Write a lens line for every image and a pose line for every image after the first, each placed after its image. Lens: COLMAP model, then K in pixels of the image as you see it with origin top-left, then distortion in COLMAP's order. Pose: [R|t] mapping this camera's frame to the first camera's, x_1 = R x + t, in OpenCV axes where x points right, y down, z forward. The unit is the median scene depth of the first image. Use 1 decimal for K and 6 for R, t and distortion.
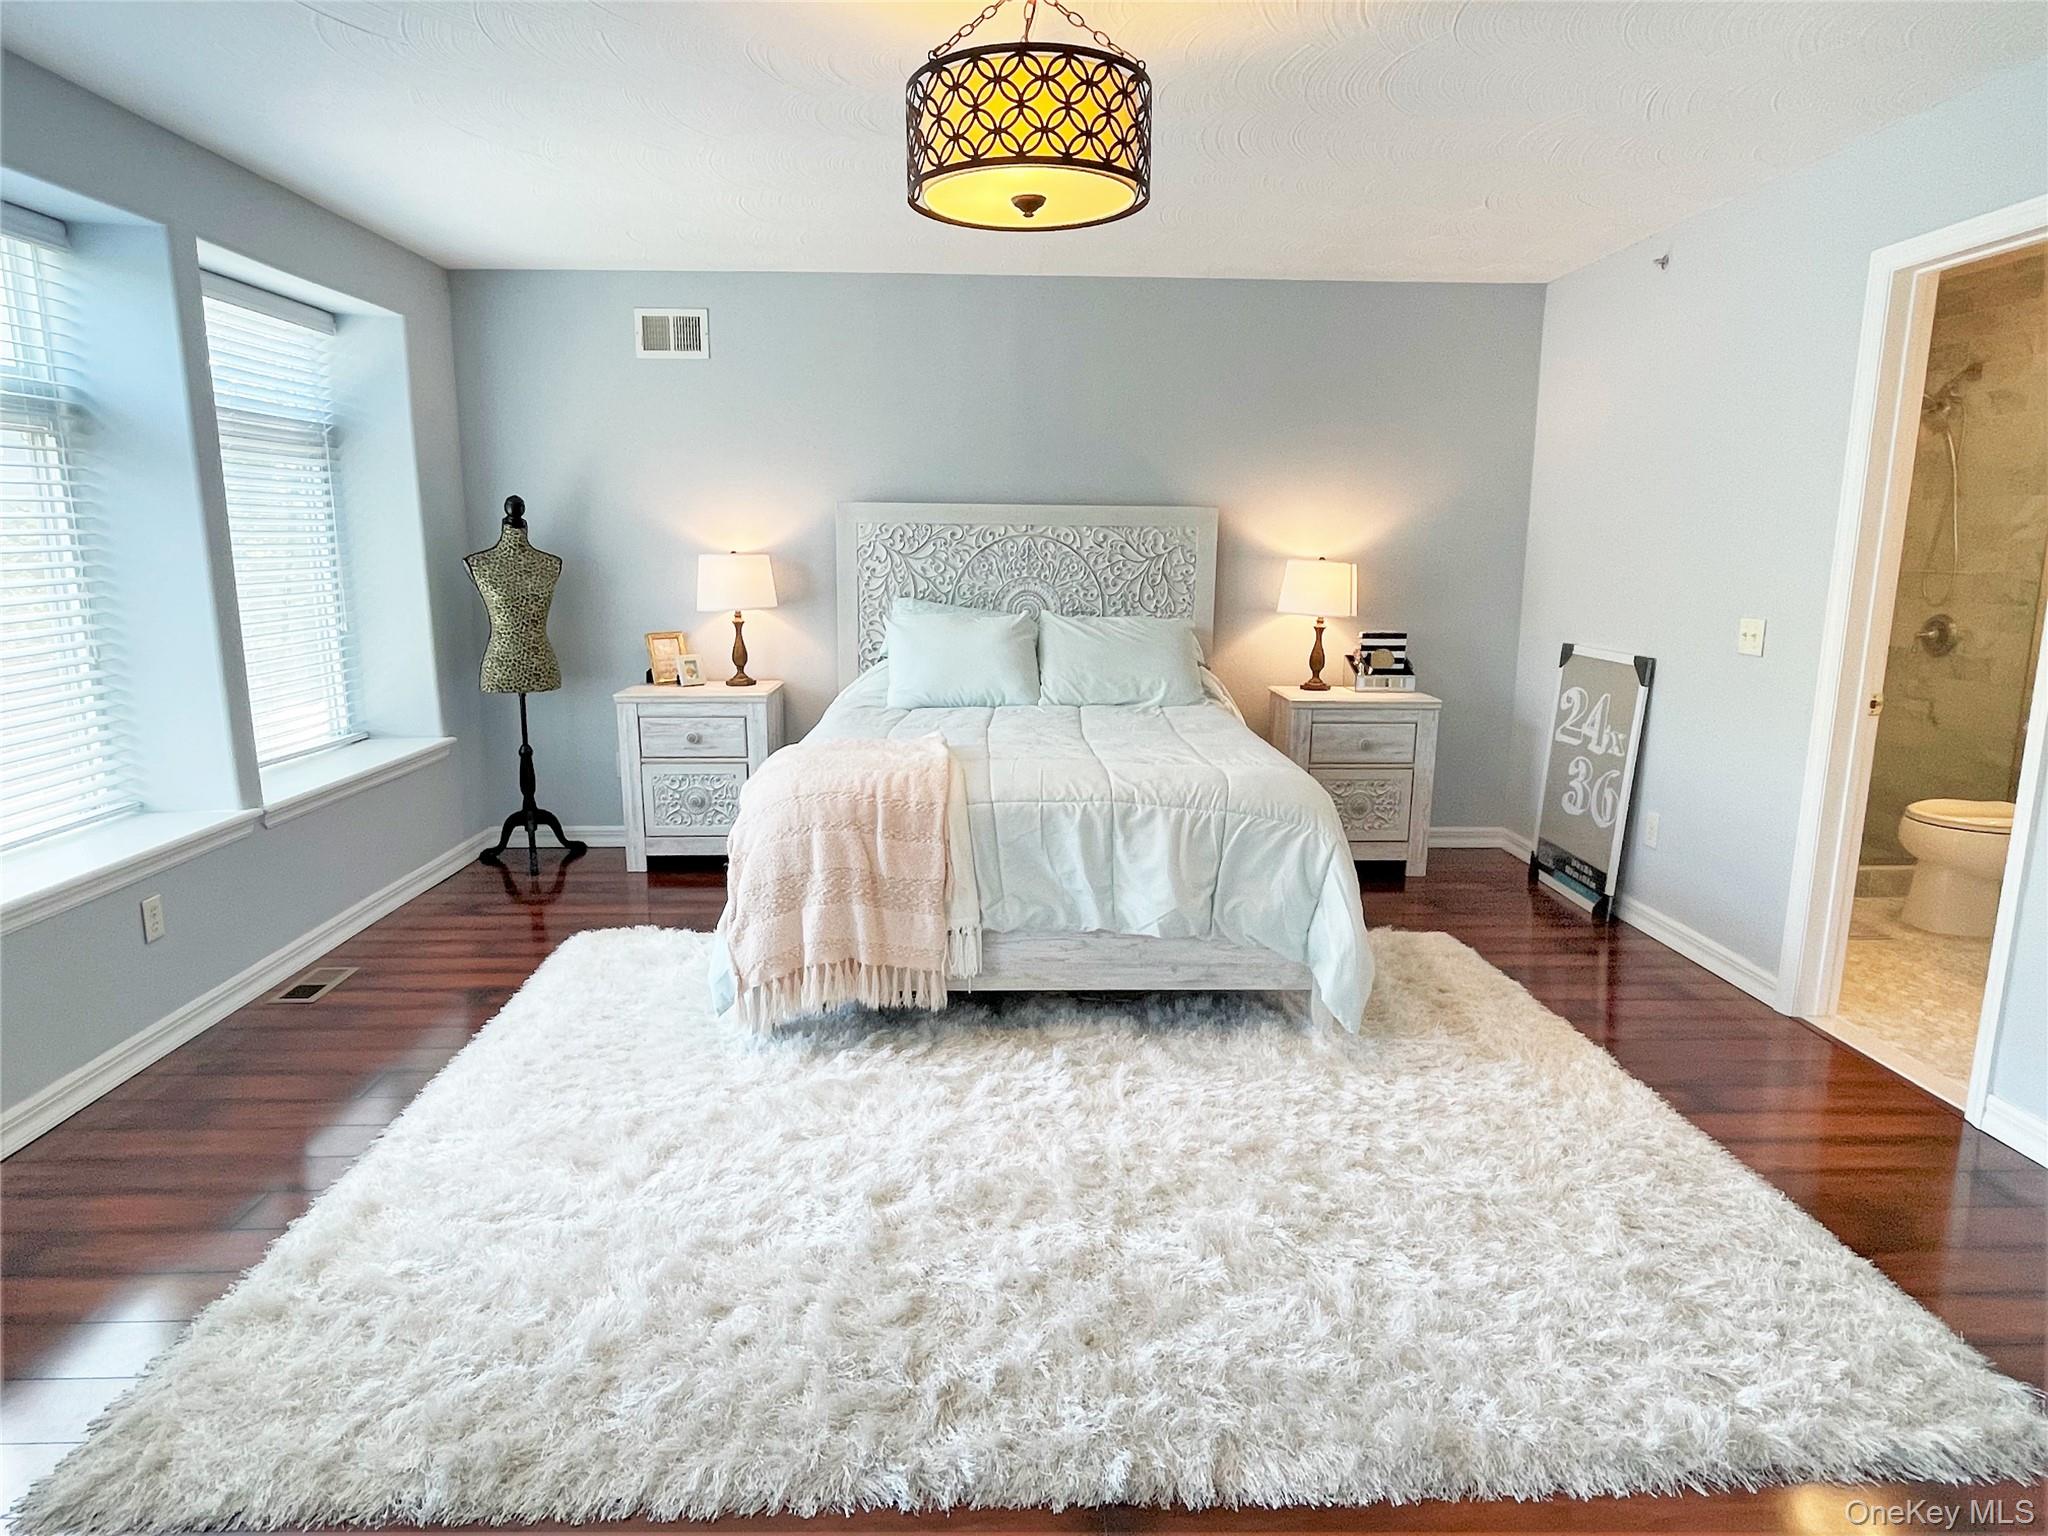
lens RADIAL K [[1190.4, 0, 1023.3], [0, 1190.4, 770.7], [0, 0, 1]] dist [-0.001595, -0.000403]
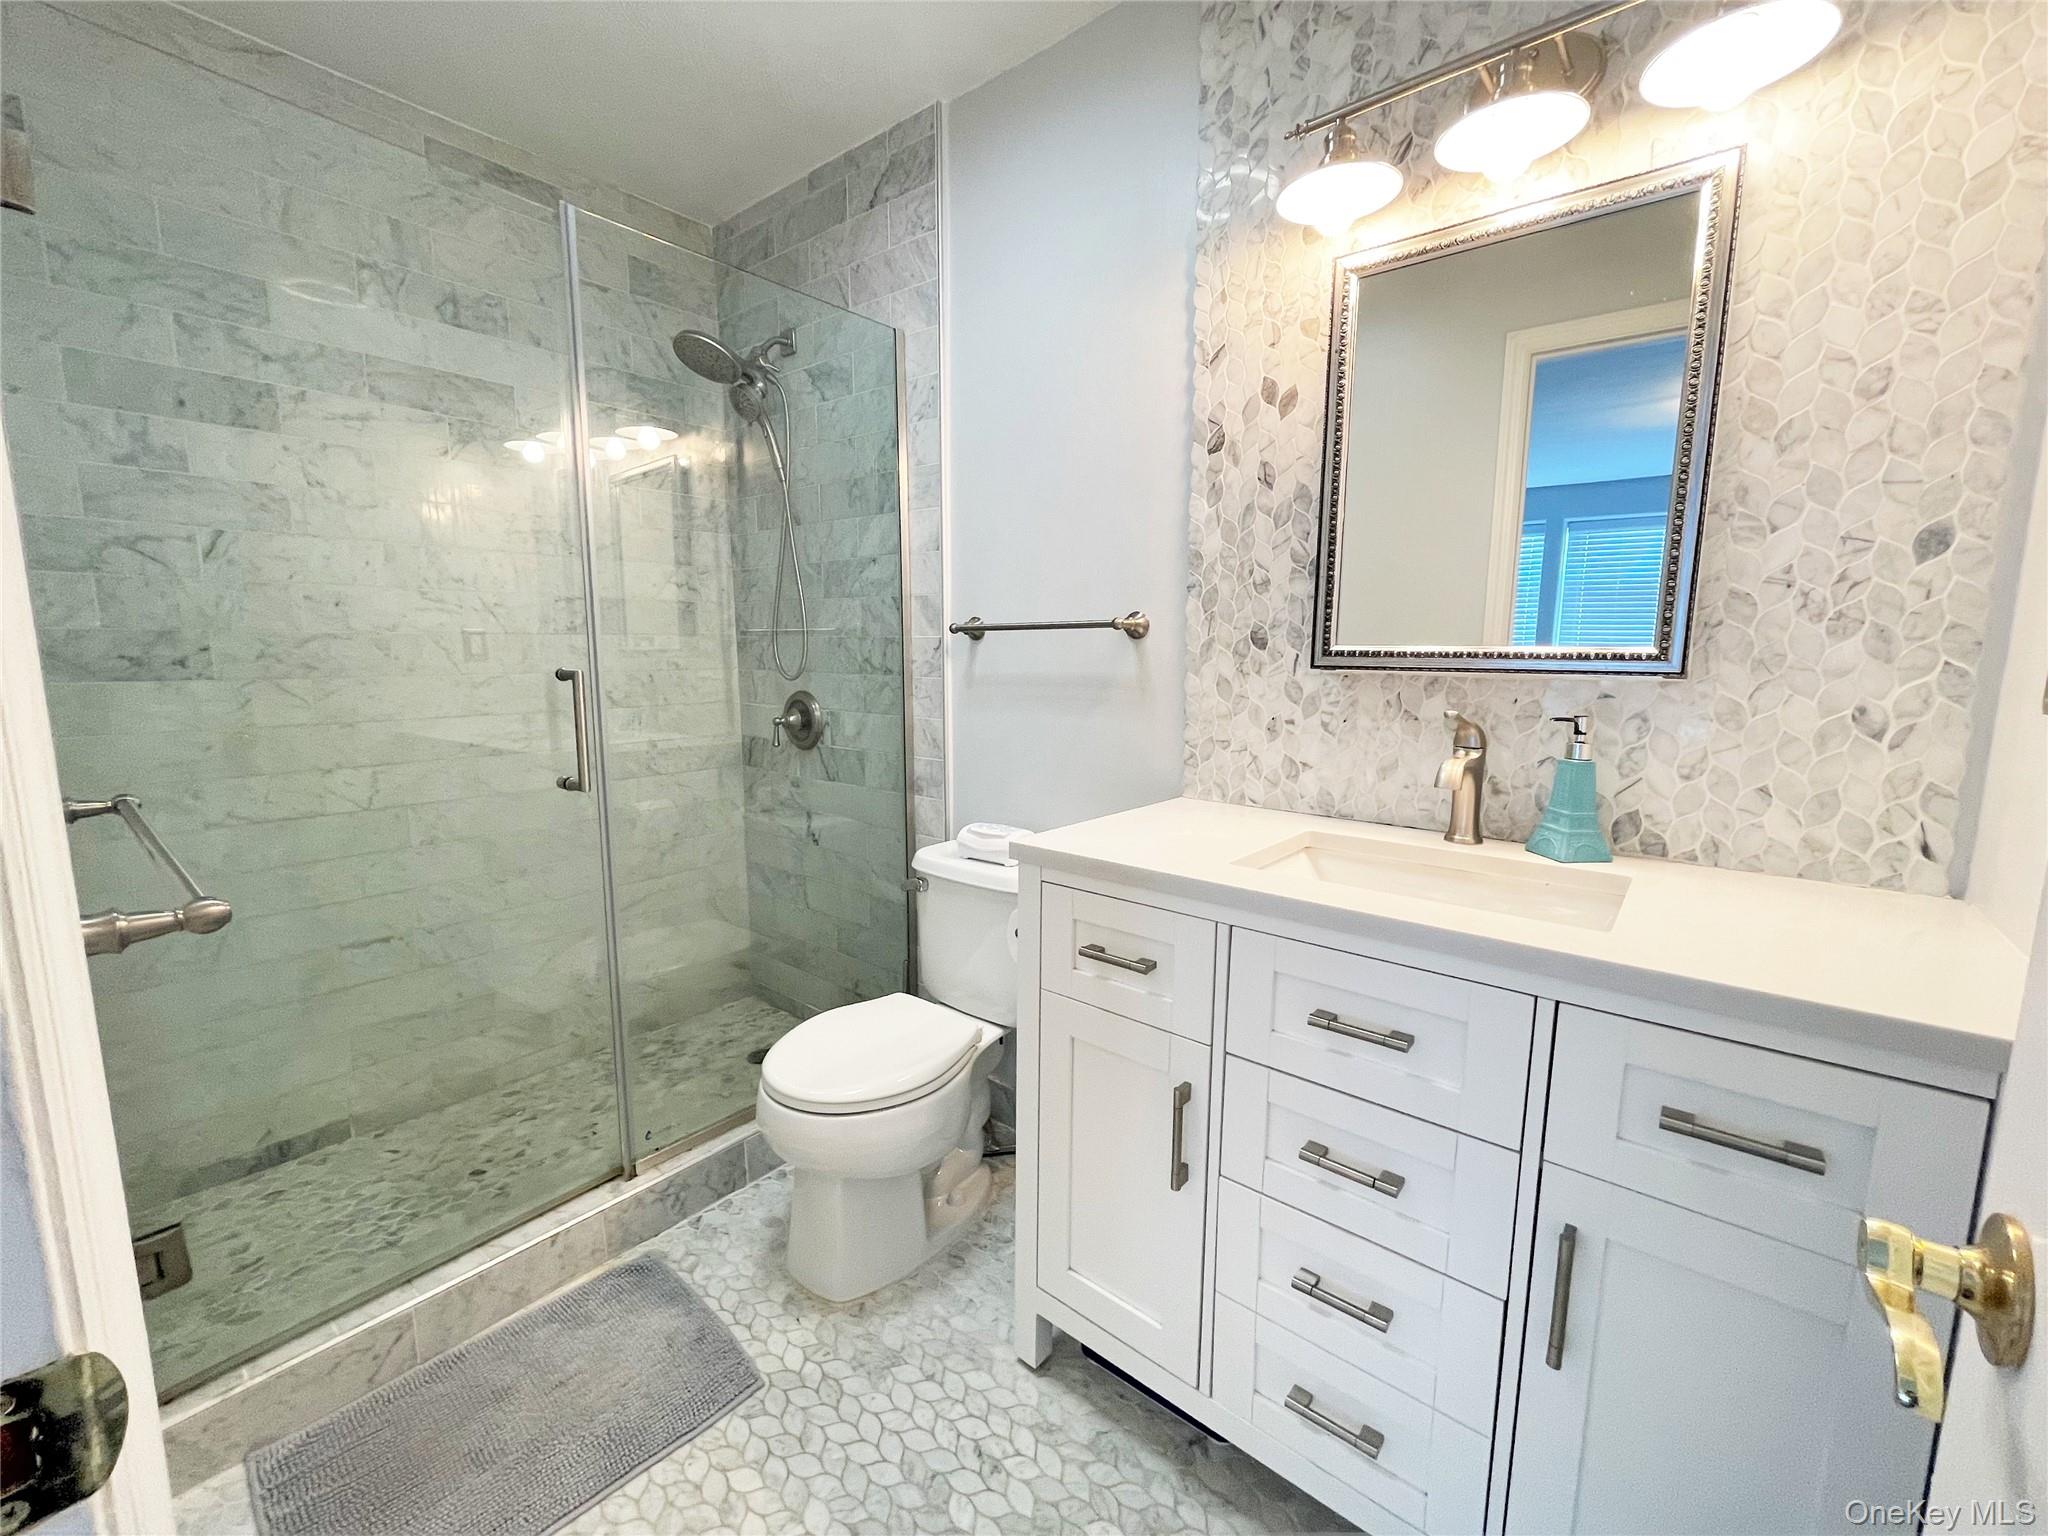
lens RADIAL K [[823.8, 0, 1028.3], [0, 823.8, 764.9], [0, 0, 1]] dist [-0.002738, 0.000032]
pose [[0.662328, -0.103643, 0.742011, 0.501209], [0.136897, 0.990454, 0.016149, -0.078210], [-0.736601, 0.090883, 0.670193, 0.585382]]
